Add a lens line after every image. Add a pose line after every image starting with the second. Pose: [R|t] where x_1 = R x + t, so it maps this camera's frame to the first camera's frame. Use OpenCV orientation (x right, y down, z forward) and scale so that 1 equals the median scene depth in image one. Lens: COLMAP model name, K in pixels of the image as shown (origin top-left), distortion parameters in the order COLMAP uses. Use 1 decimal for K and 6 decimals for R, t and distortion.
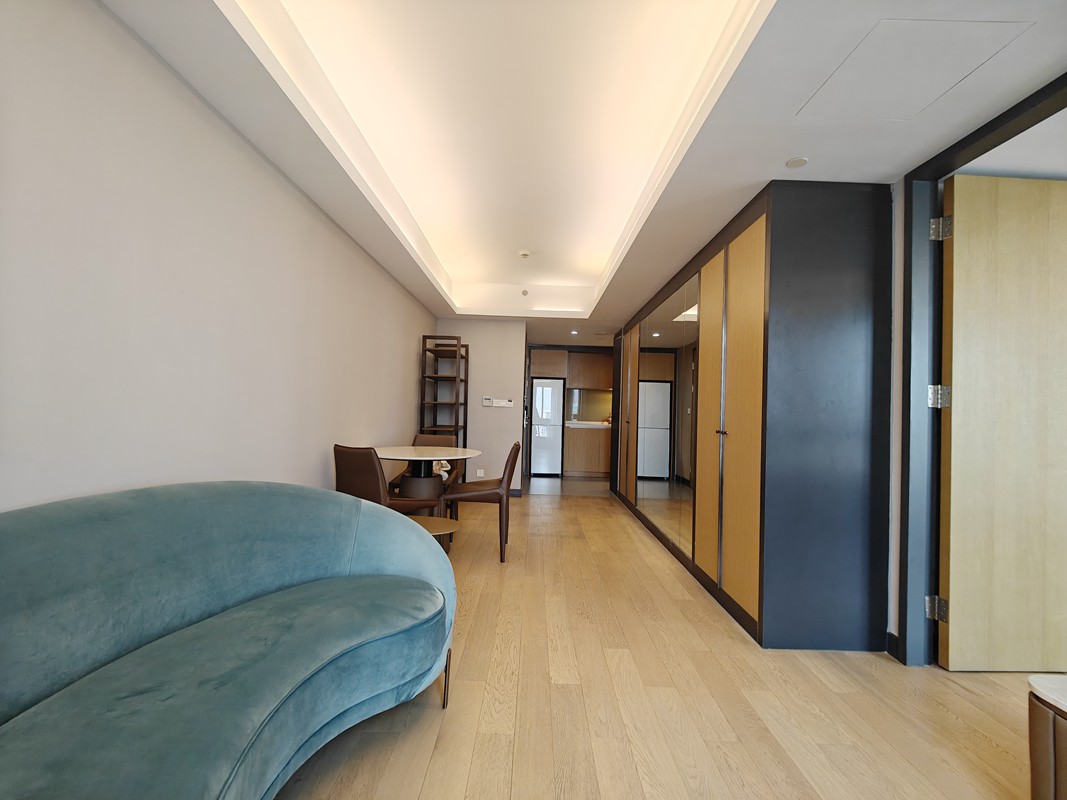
lens RADIAL K [[466.6, 0, 533.5], [0, 466.6, 400.0], [0, 0, 1]] dist [0.000291, -0.007032]
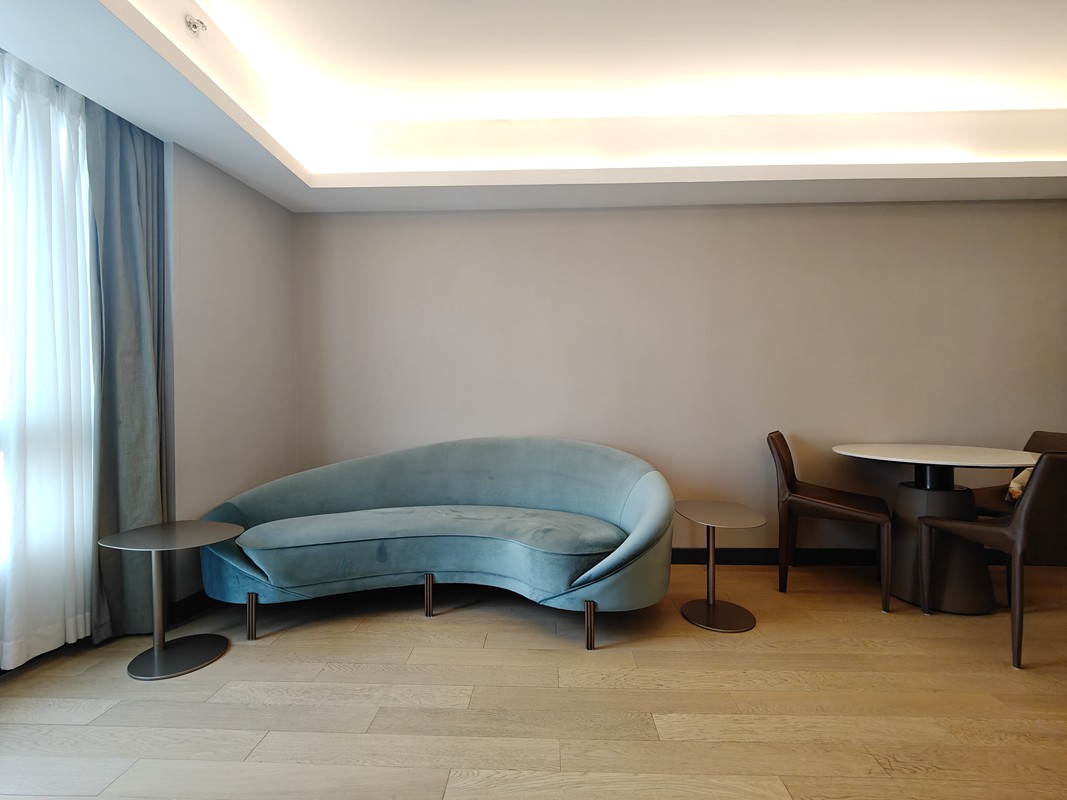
lens RADIAL K [[466.6, 0, 533.5], [0, 466.6, 400.0], [0, 0, 1]] dist [0.000291, -0.007032]
pose [[-0.025503, -0.022868, -0.999413, 0.659796], [0.018131, 0.999563, -0.023334, 0.055390], [0.999510, -0.018715, -0.025077, 0.623320]]
